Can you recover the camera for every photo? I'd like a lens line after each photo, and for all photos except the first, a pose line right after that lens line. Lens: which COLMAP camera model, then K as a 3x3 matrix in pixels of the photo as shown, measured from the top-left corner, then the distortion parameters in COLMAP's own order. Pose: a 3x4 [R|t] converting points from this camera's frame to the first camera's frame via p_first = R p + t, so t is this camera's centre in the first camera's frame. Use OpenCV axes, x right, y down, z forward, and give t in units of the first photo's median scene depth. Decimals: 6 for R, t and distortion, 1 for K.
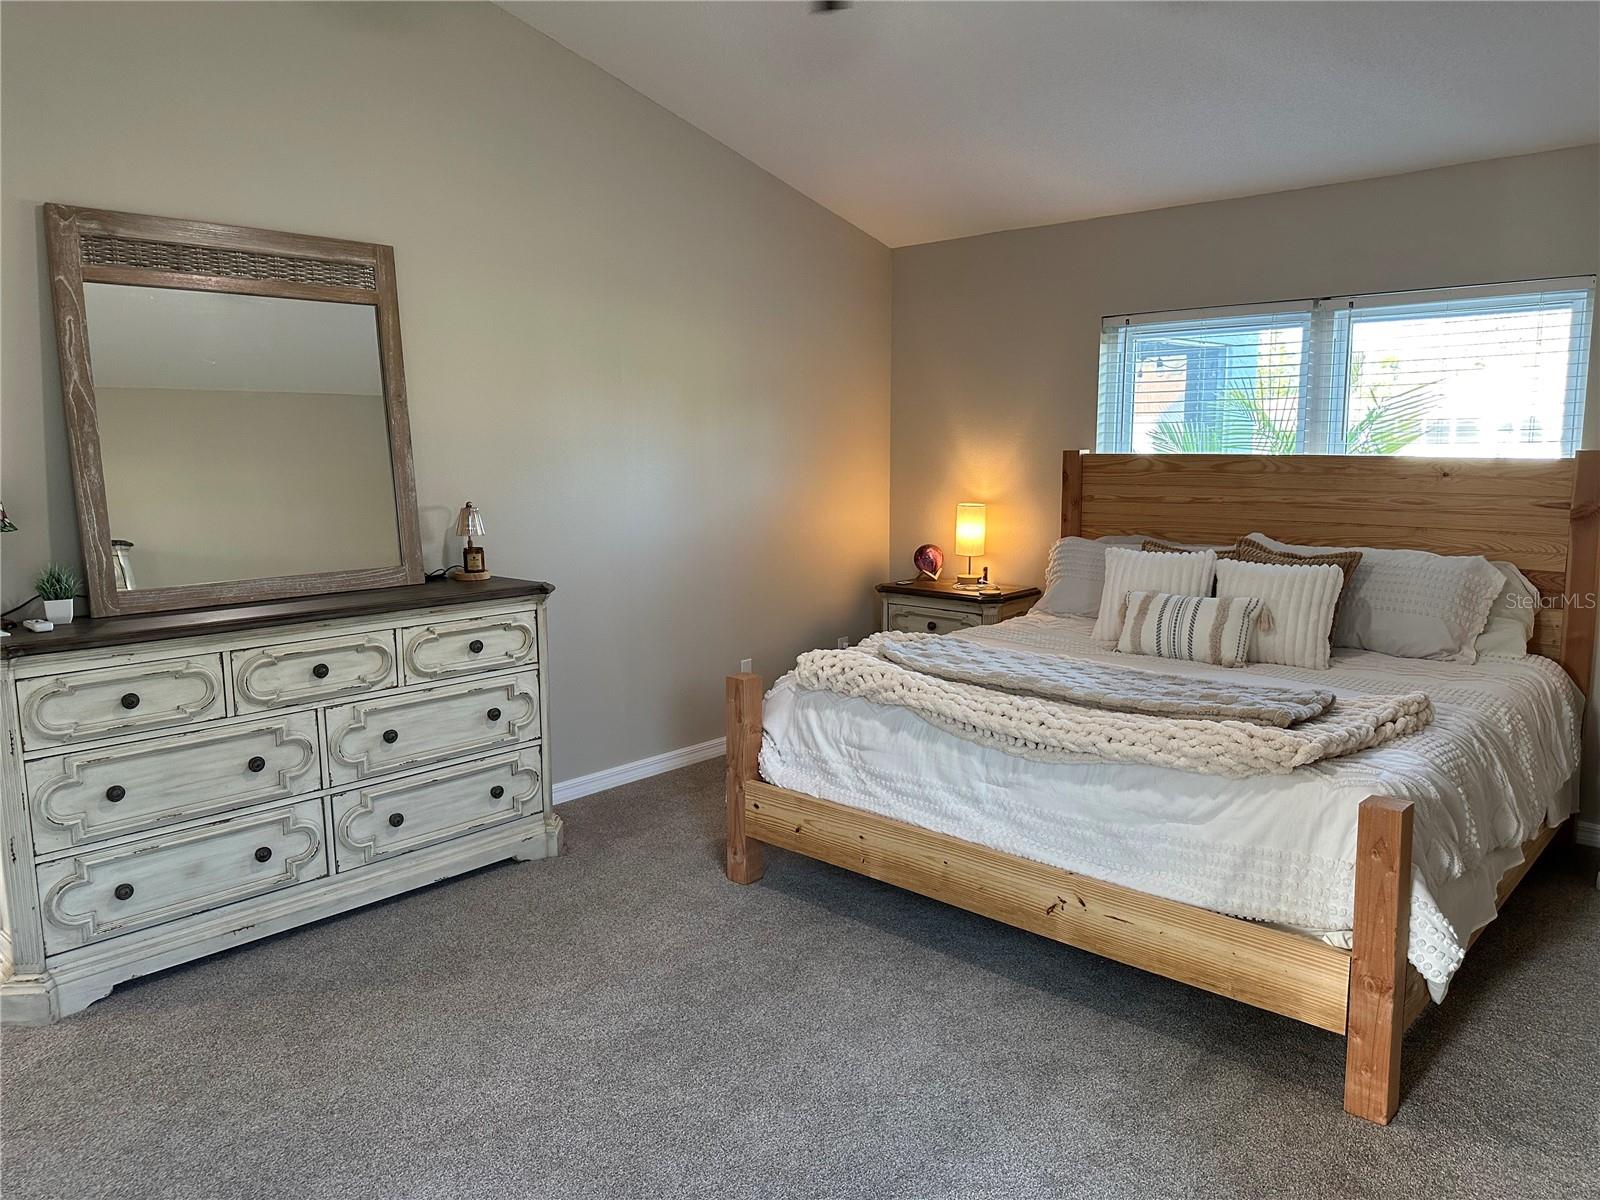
lens RADIAL K [[1124.8, 0, 800.0], [0, 1124.8, 600.0], [0, 0, 1]] dist [0.207341, -0.431786]
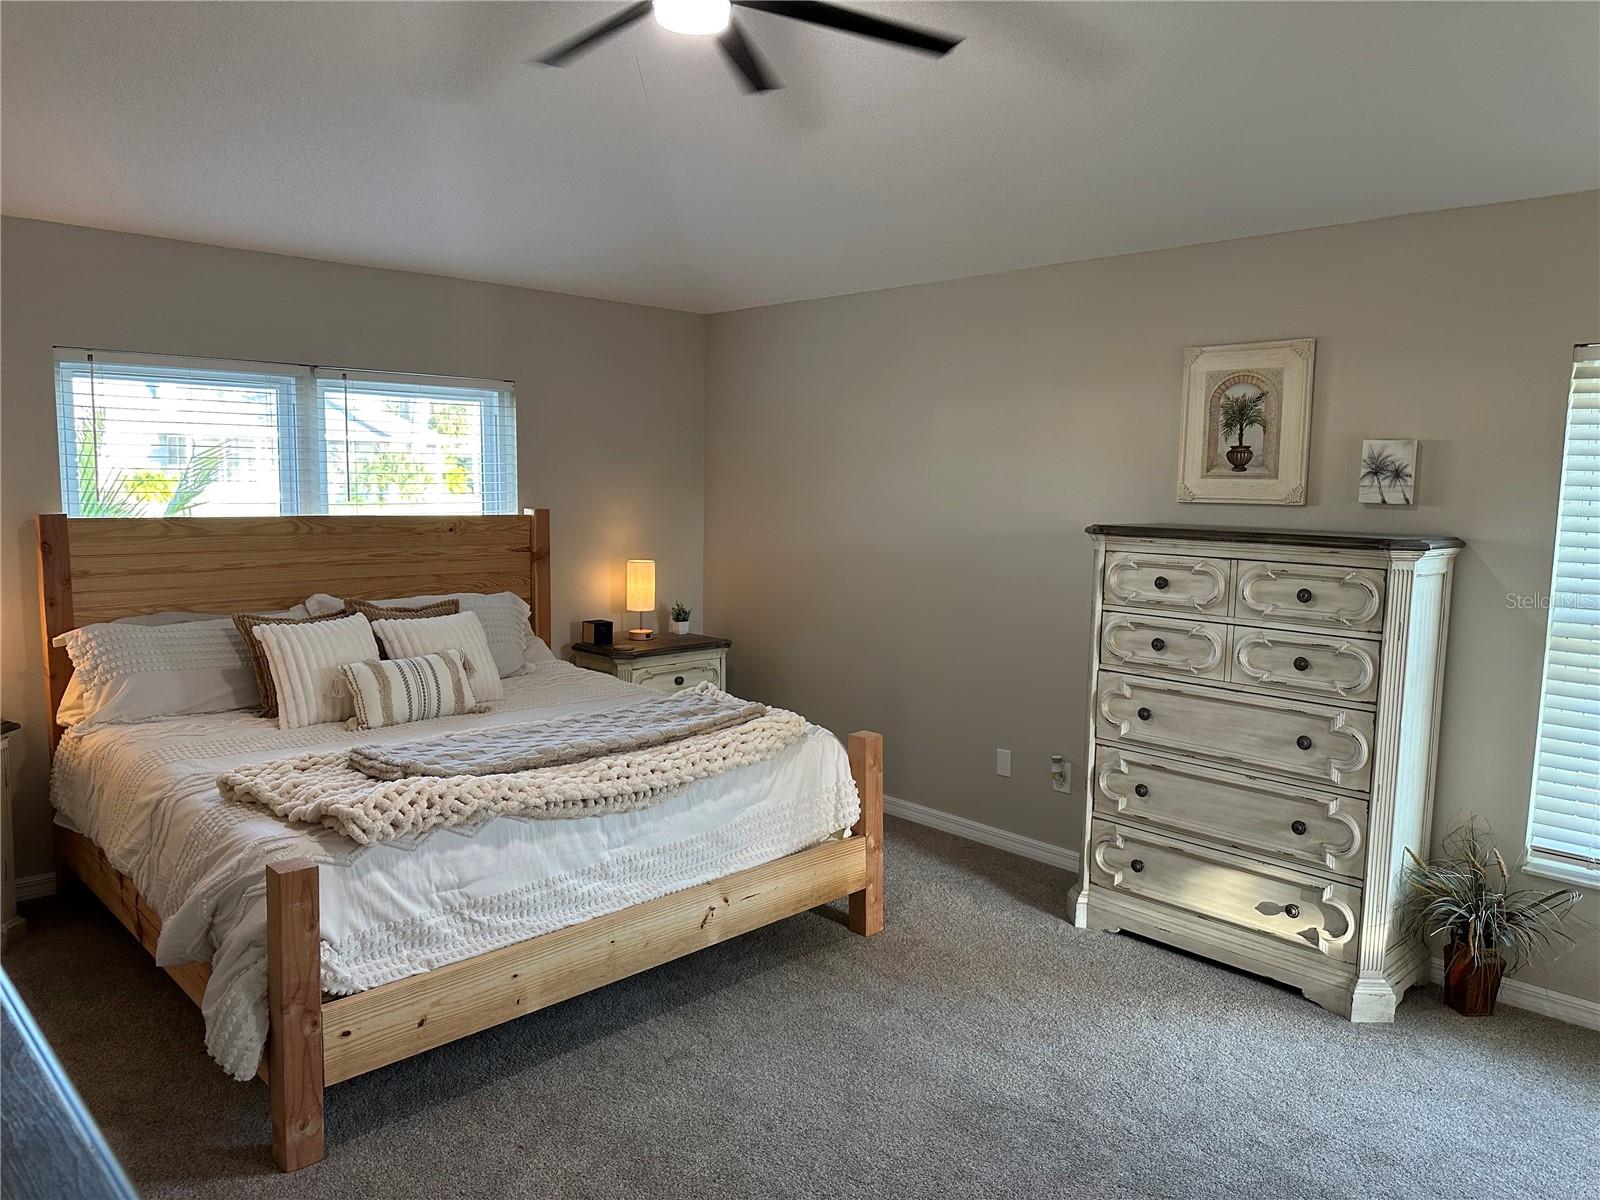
lens RADIAL K [[1124.8, 0, 800.0], [0, 1124.8, 600.0], [0, 0, 1]] dist [0.207341, -0.431786]
pose [[0.048988, -0.102198, 0.993557, -0.755985], [0.125937, 0.987444, 0.095360, -0.125287], [-0.990828, 0.120455, 0.061243, 0.683995]]
